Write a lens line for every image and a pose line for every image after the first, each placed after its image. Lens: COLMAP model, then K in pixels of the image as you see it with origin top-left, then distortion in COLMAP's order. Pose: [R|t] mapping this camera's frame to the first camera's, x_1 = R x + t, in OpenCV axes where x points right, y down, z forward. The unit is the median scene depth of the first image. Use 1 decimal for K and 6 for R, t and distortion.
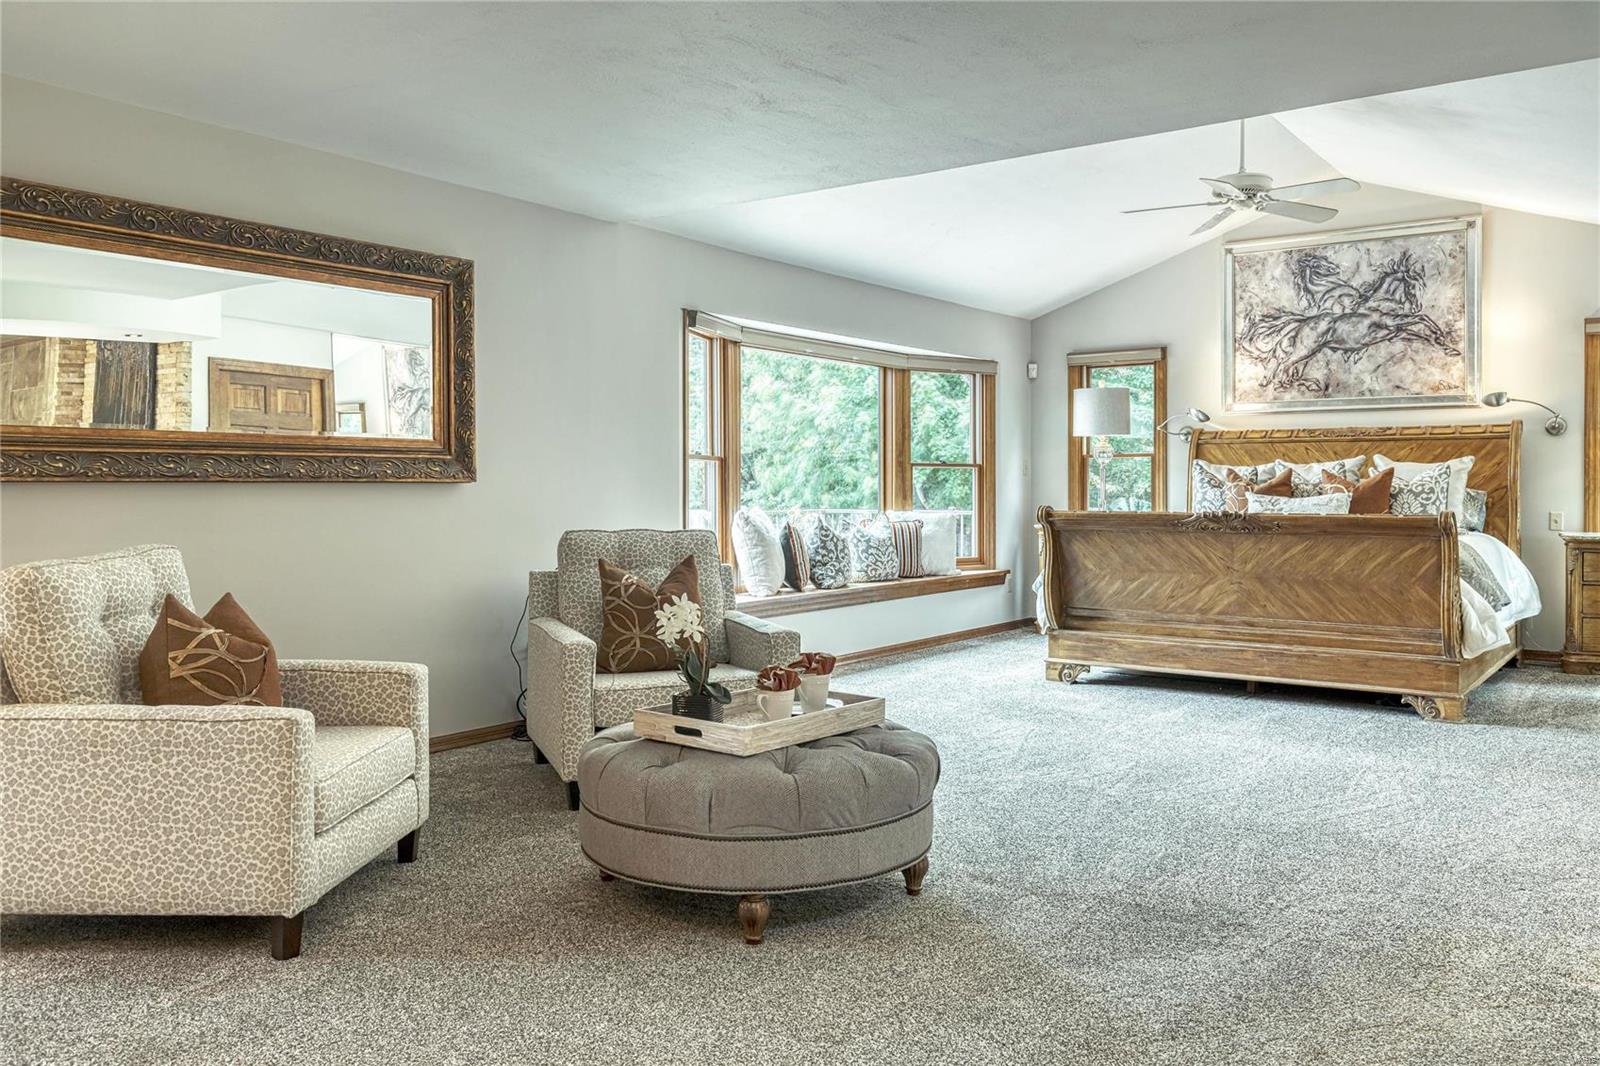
lens RADIAL K [[1256.3, 0, 800.7], [0, 1256.3, 495.7], [0, 0, 1]] dist [0.005513, 0.002144]
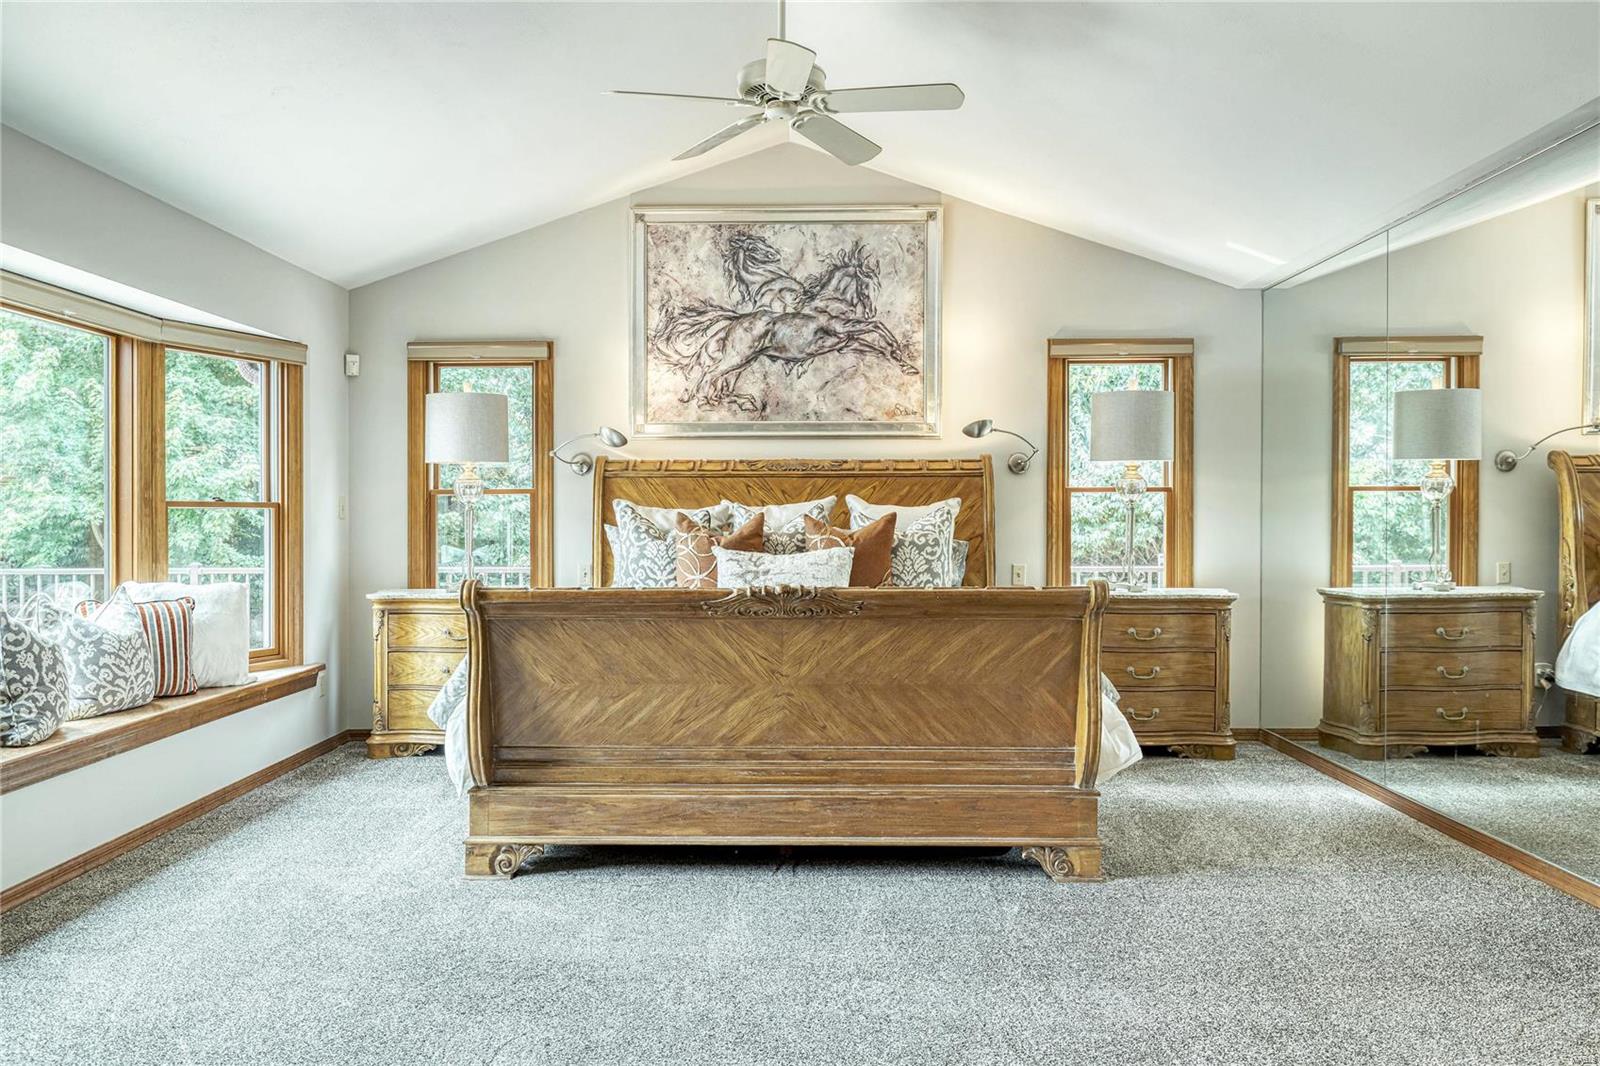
lens RADIAL K [[1276.9, 0, 797.1], [0, 1276.9, 515.7], [0, 0, 1]] dist [0.004306, -0.004816]
pose [[0.817764, -0.001110, 0.575553, -0.018559], [0.006923, 0.999945, -0.007908, -0.013202], [-0.575513, 0.010451, 0.817726, 0.359285]]
